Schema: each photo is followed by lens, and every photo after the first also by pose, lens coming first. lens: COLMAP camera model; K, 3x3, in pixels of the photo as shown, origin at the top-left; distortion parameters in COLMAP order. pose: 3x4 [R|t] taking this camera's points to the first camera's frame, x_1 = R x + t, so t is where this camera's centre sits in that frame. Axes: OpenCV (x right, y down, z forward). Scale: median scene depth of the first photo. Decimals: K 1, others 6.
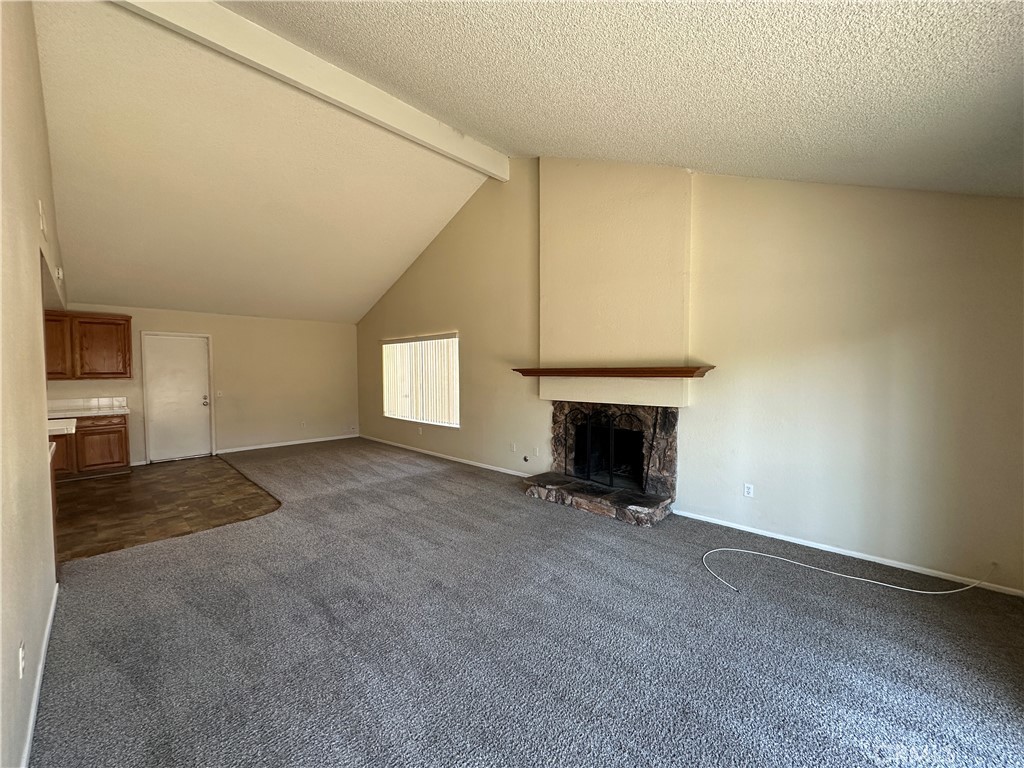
lens RADIAL K [[408.1, 0, 510.9], [0, 408.1, 384.6], [0, 0, 1]] dist [-0.003274, 0.001065]
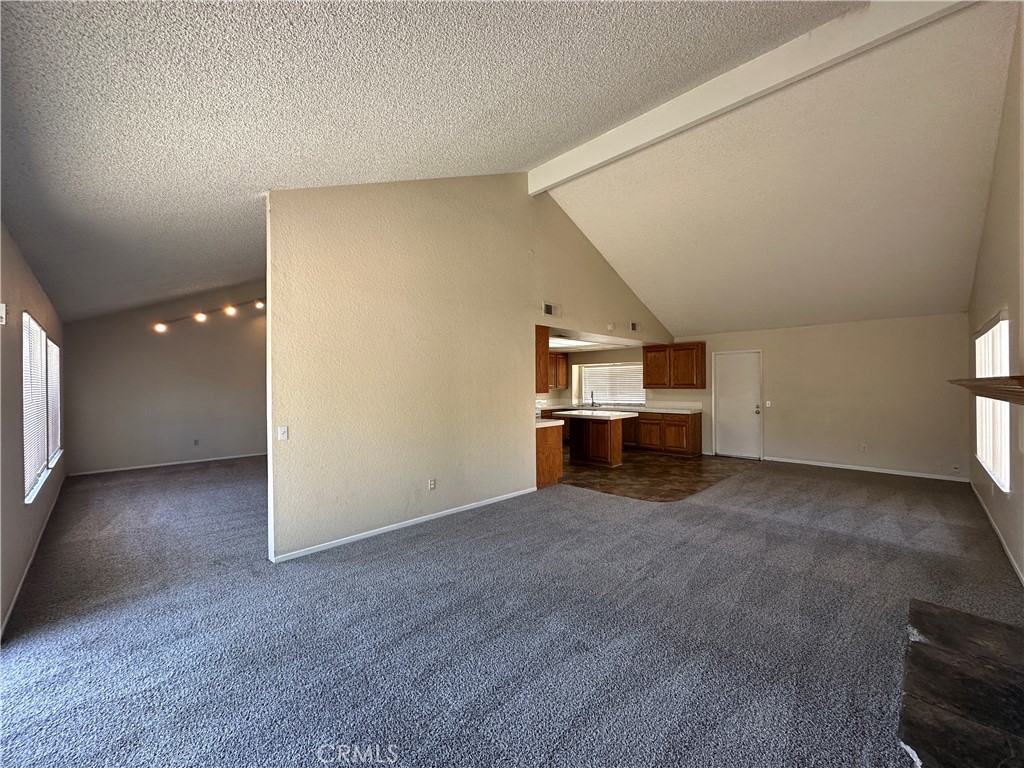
lens RADIAL K [[408.1, 0, 510.9], [0, 408.1, 384.6], [0, 0, 1]] dist [-0.003274, 0.001065]
pose [[-0.013529, 0.003743, -0.999901, 0.590964], [-0.031302, 0.999501, 0.004166, -0.019250], [0.999418, 0.031355, -0.013405, 0.560671]]
